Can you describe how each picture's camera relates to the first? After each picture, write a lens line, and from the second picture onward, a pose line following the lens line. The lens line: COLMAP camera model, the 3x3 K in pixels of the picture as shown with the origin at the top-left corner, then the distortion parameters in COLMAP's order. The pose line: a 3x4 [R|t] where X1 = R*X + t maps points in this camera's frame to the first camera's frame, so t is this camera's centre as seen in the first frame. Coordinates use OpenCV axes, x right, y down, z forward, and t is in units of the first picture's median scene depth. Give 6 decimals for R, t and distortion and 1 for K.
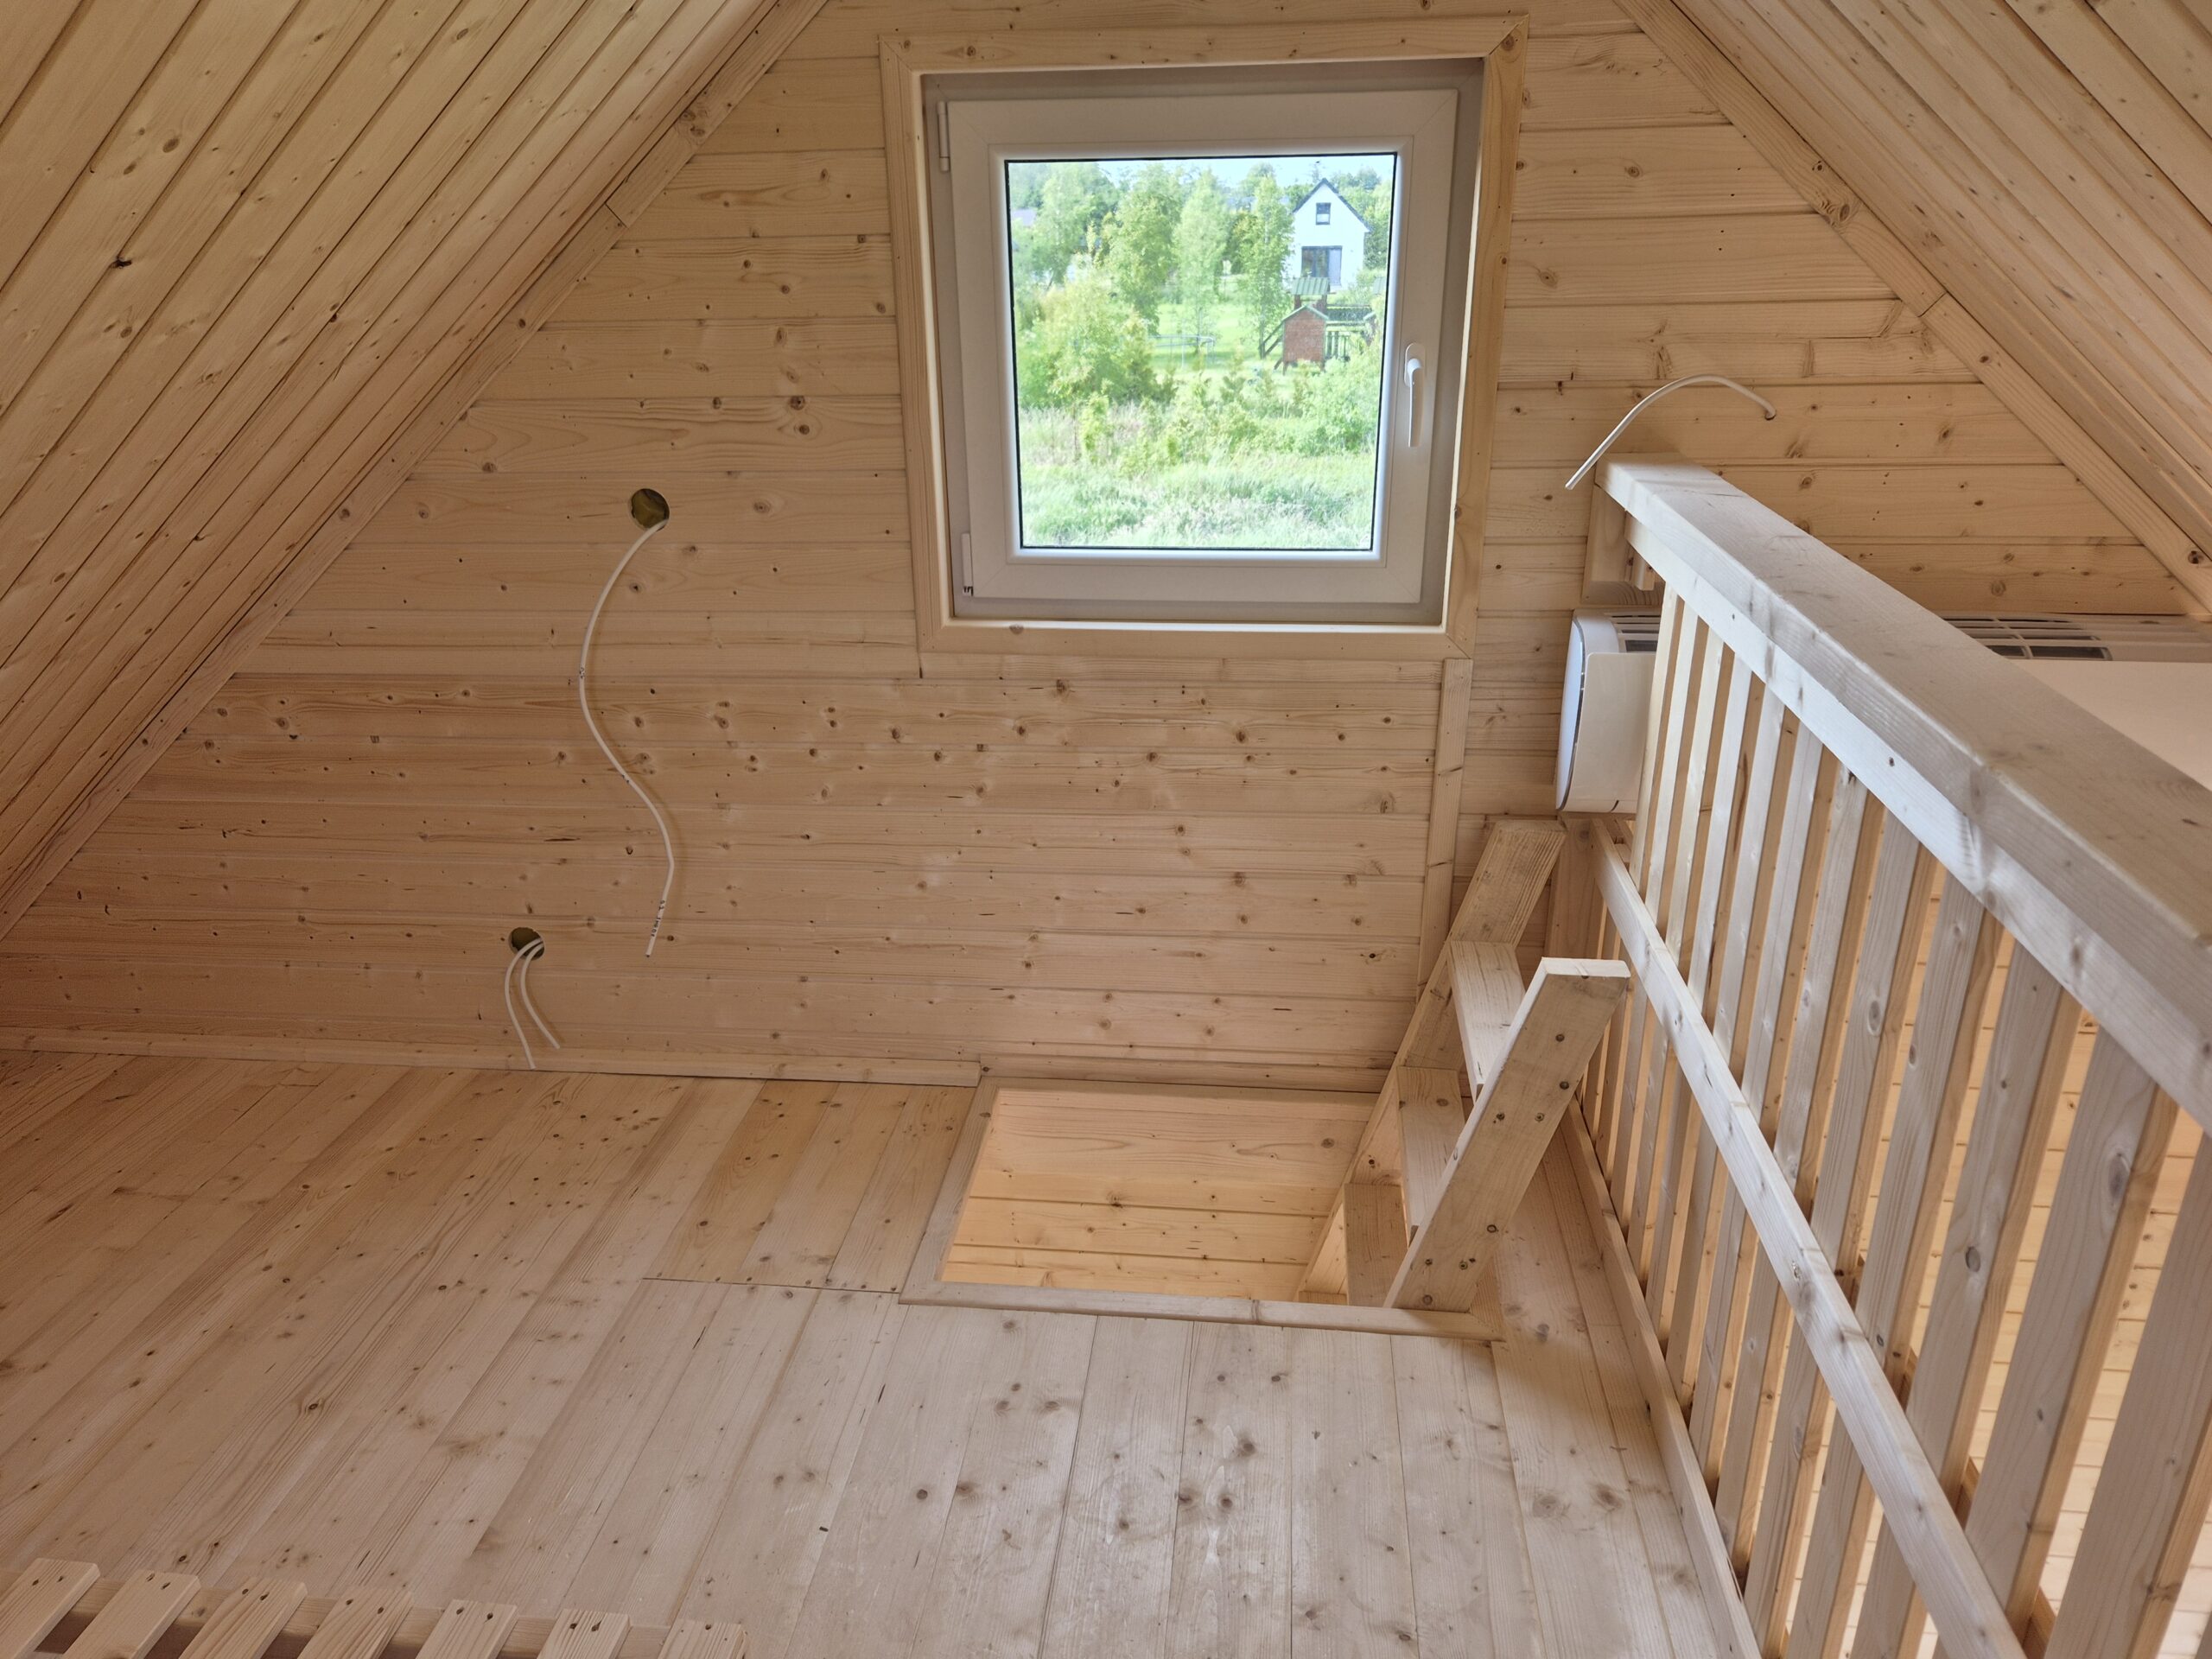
lens RADIAL K [[1482.0, 0, 1107.7], [0, 1482.0, 837.0], [0, 0, 1]] dist [0.055074, -0.044904]
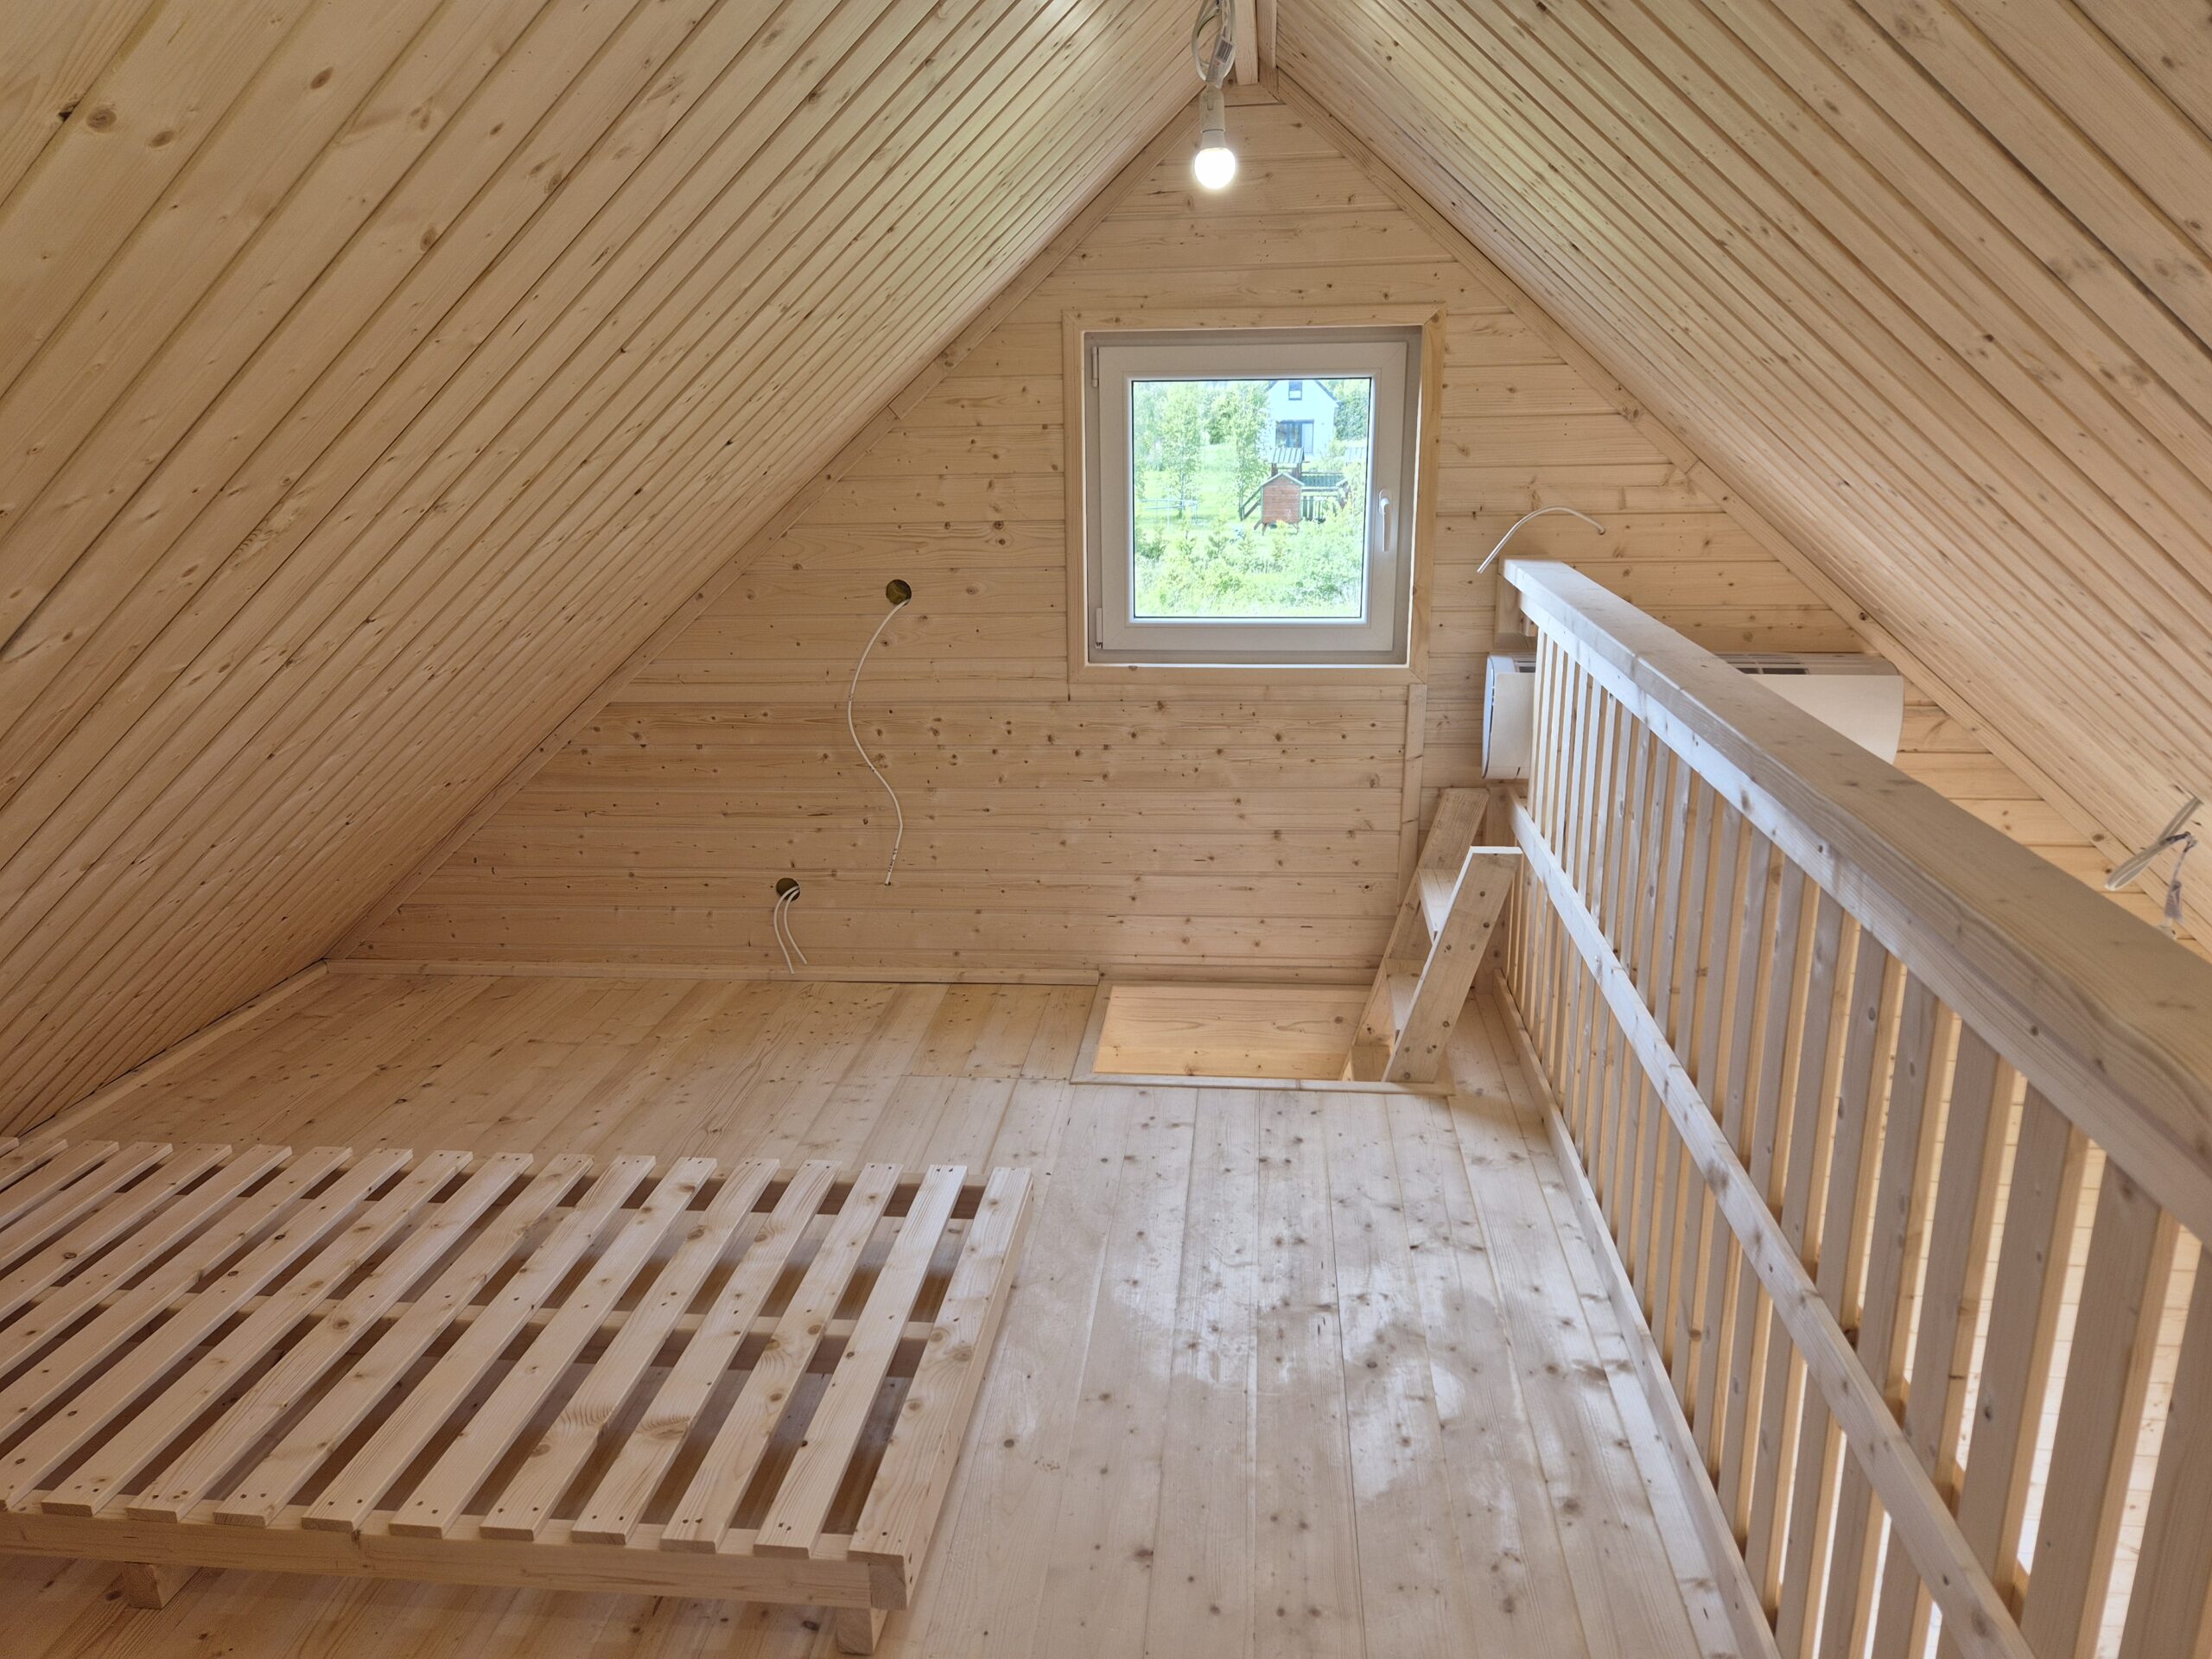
lens RADIAL K [[1482.0, 0, 1113.8], [0, 1482.0, 826.9], [0, 0, 1]] dist [0.055074, -0.044904]
pose [[0.999854, -0.001879, 0.016976, -0.114745], [0.003709, 0.994099, -0.108416, 0.204303], [-0.016672, 0.108463, 0.993961, -0.551518]]
